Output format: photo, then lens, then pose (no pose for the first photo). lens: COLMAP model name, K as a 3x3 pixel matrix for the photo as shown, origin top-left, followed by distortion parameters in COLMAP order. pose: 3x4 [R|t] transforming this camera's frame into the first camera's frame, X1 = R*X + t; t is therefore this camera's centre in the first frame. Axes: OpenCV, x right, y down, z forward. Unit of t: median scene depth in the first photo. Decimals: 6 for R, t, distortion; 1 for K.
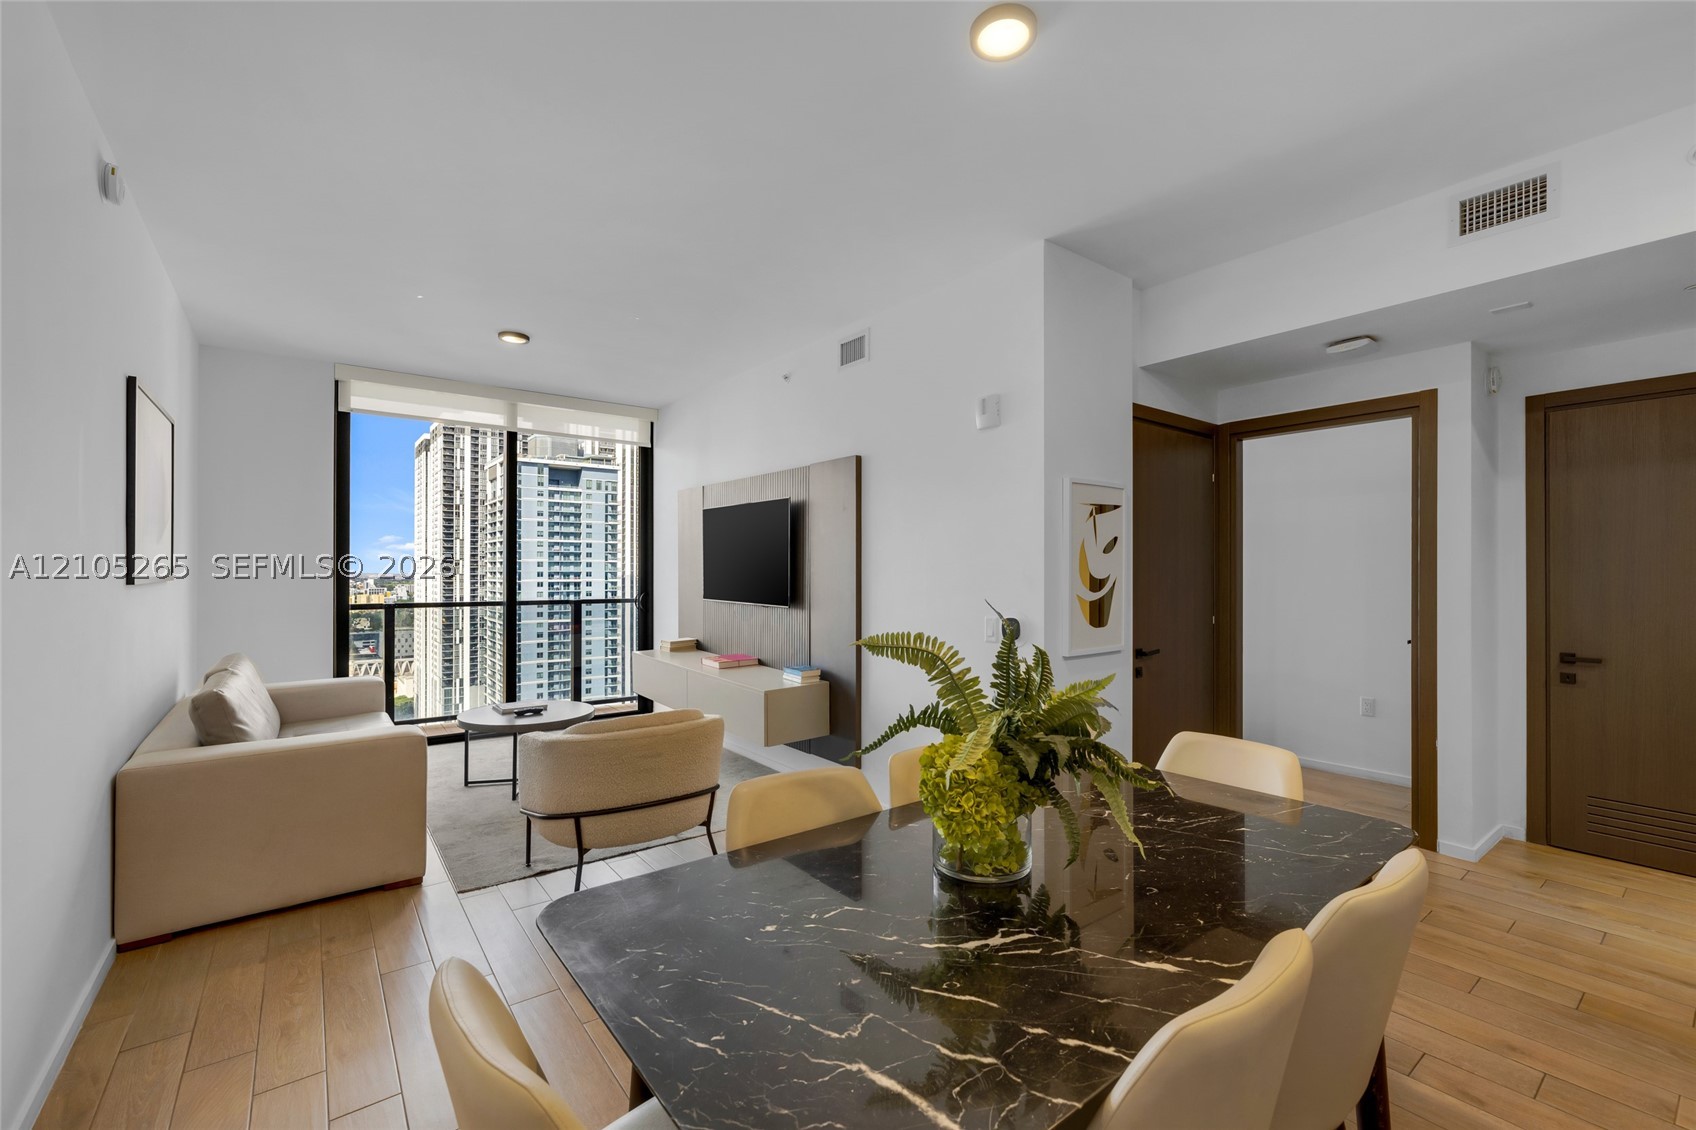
lens RADIAL K [[720.9, 0, 856.1], [0, 720.9, 570.1], [0, 0, 1]] dist [-0.001122, -0.000052]
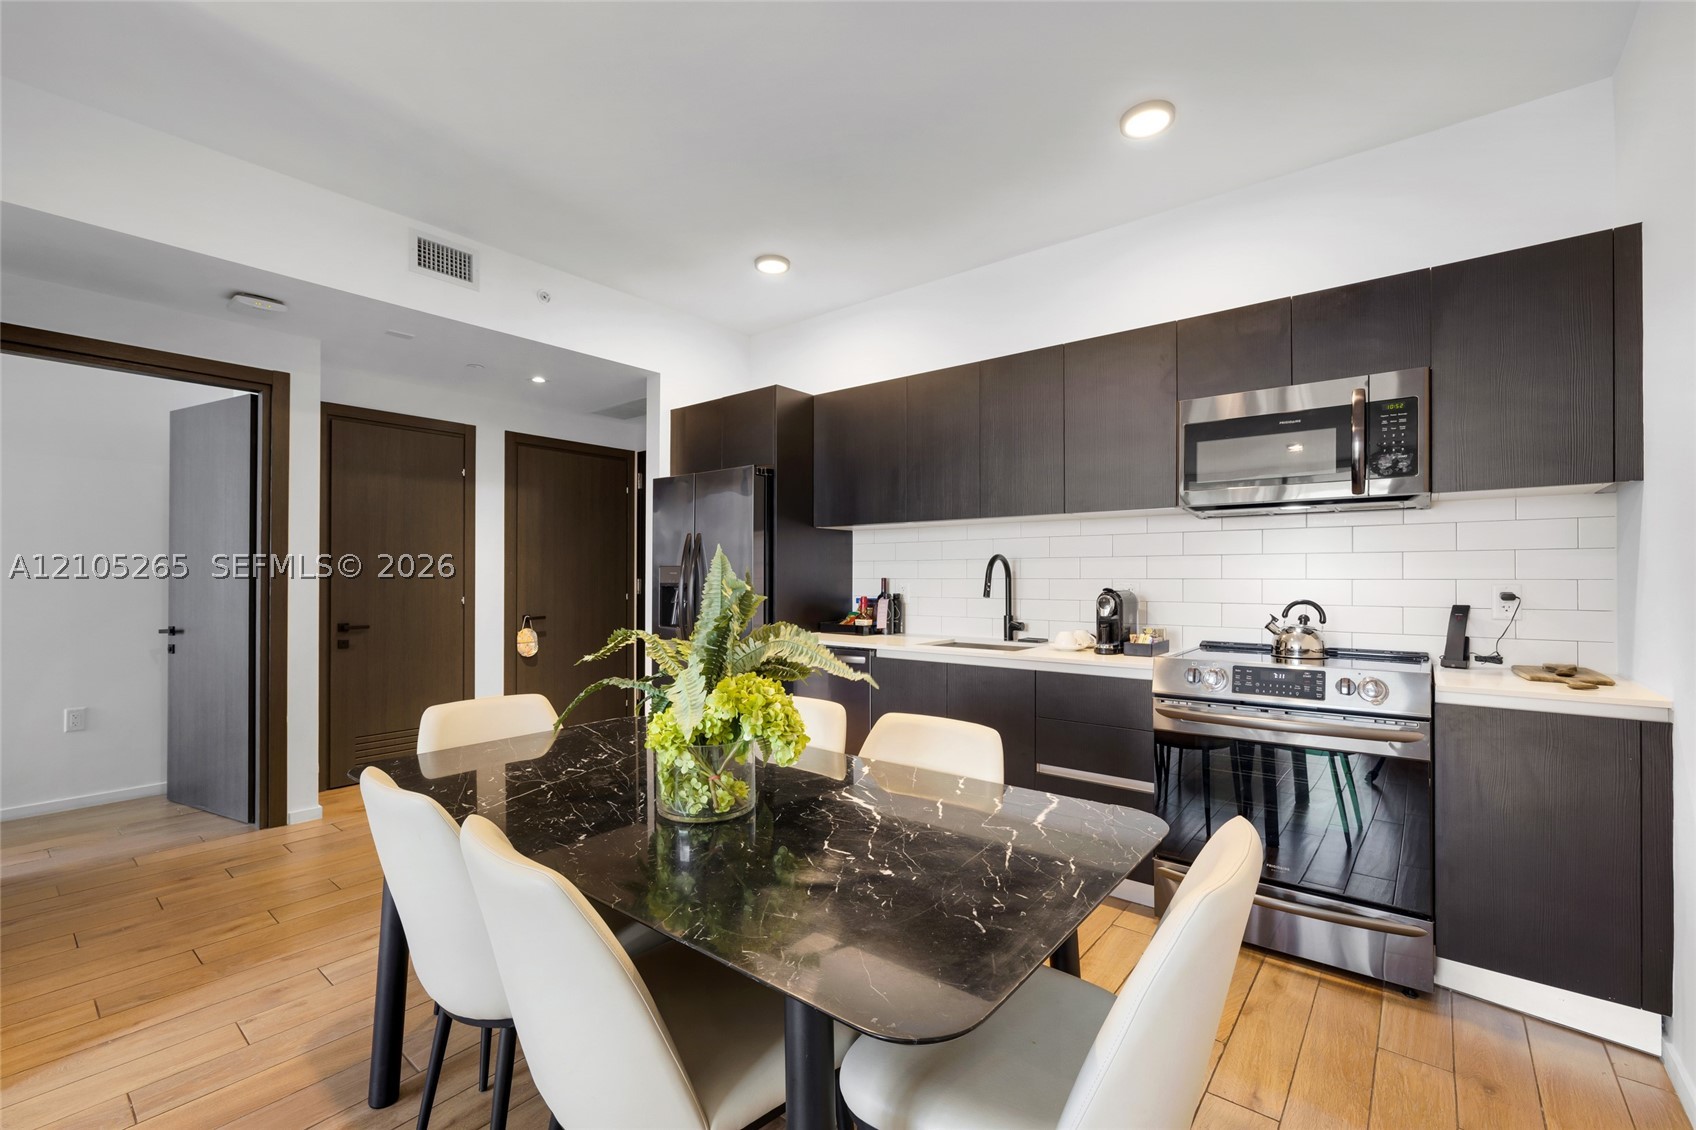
lens RADIAL K [[708.8, 0, 865.4], [0, 708.8, 570.3], [0, 0, 1]] dist [-0.003043, -0.002205]
pose [[-0.237687, 0.008479, 0.971305, -0.366092], [-0.002212, 0.999955, -0.009271, 0.036949], [-0.971339, -0.004352, -0.237657, 0.445719]]
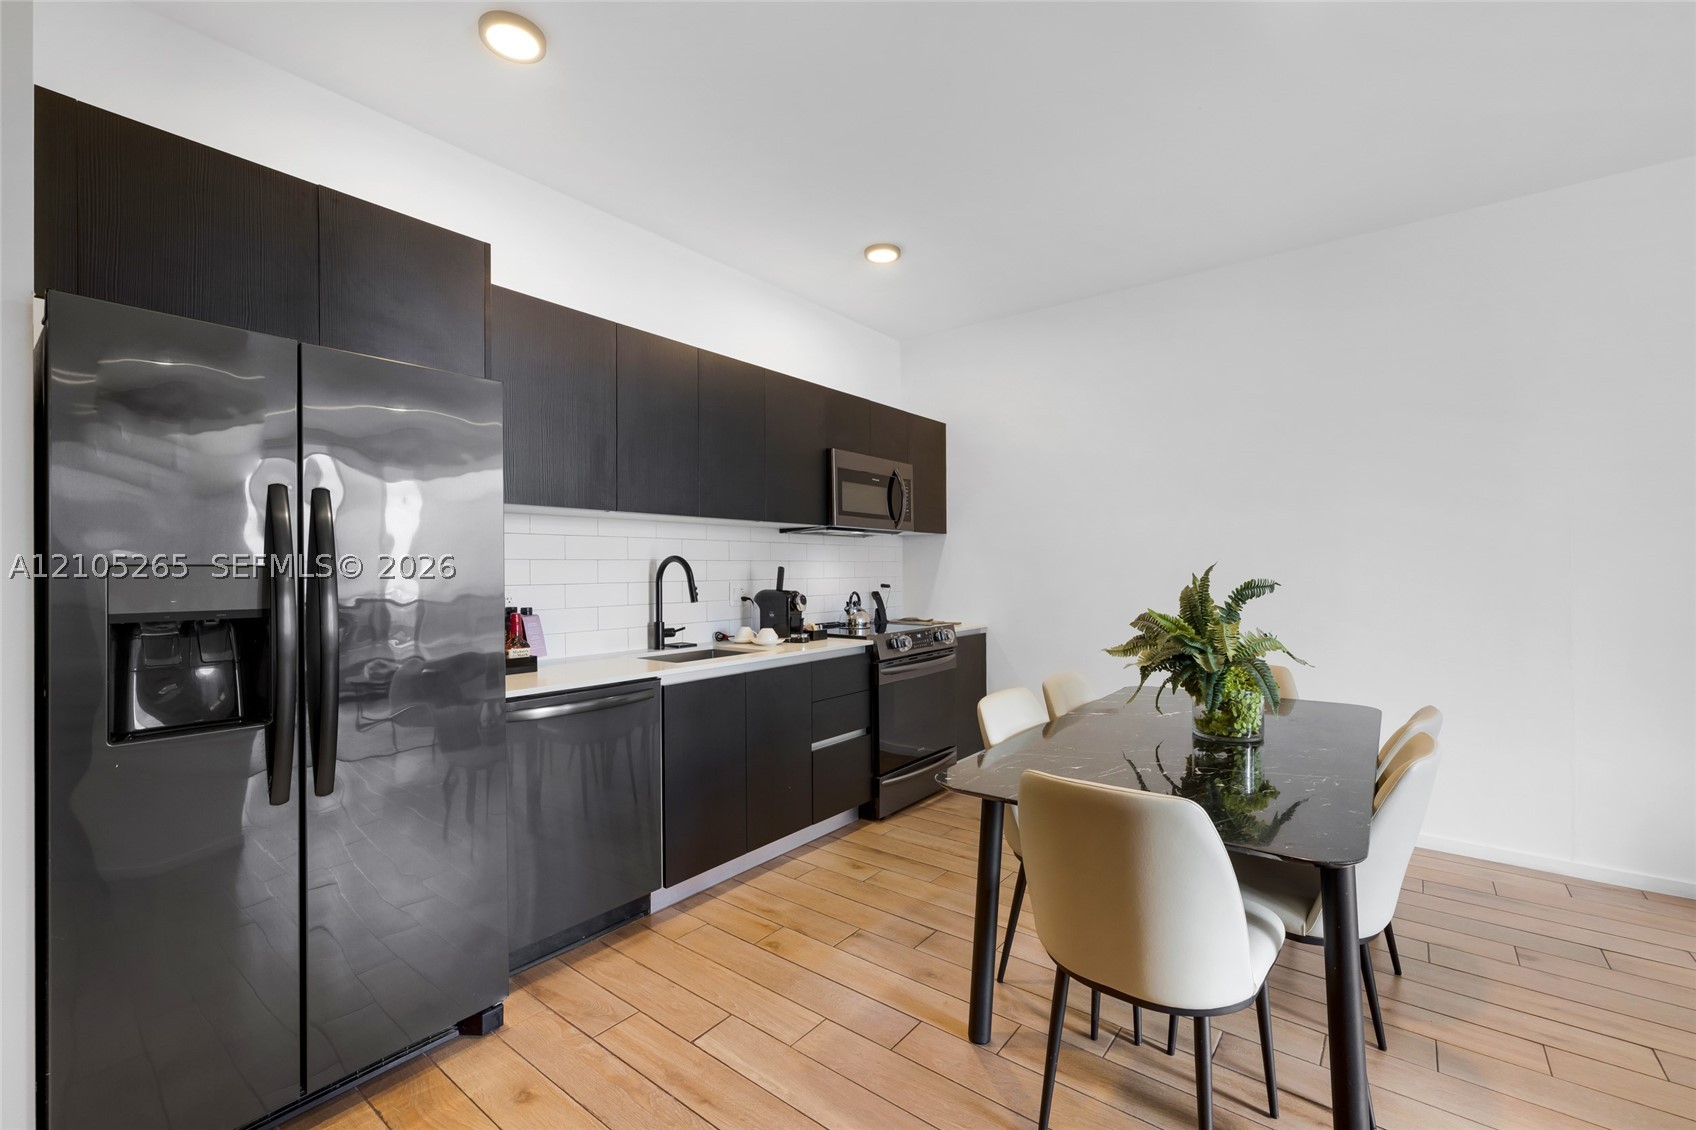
lens RADIAL K [[734.4, 0, 840.1], [0, 734.4, 576.0], [0, 0, 1]] dist [-0.015600, 0.007190]
pose [[-0.975155, 0.005974, -0.221443, 0.646461], [0.003380, 0.999921, 0.012091, 0.018359], [0.221498, 0.011042, -0.975098, 1.057481]]
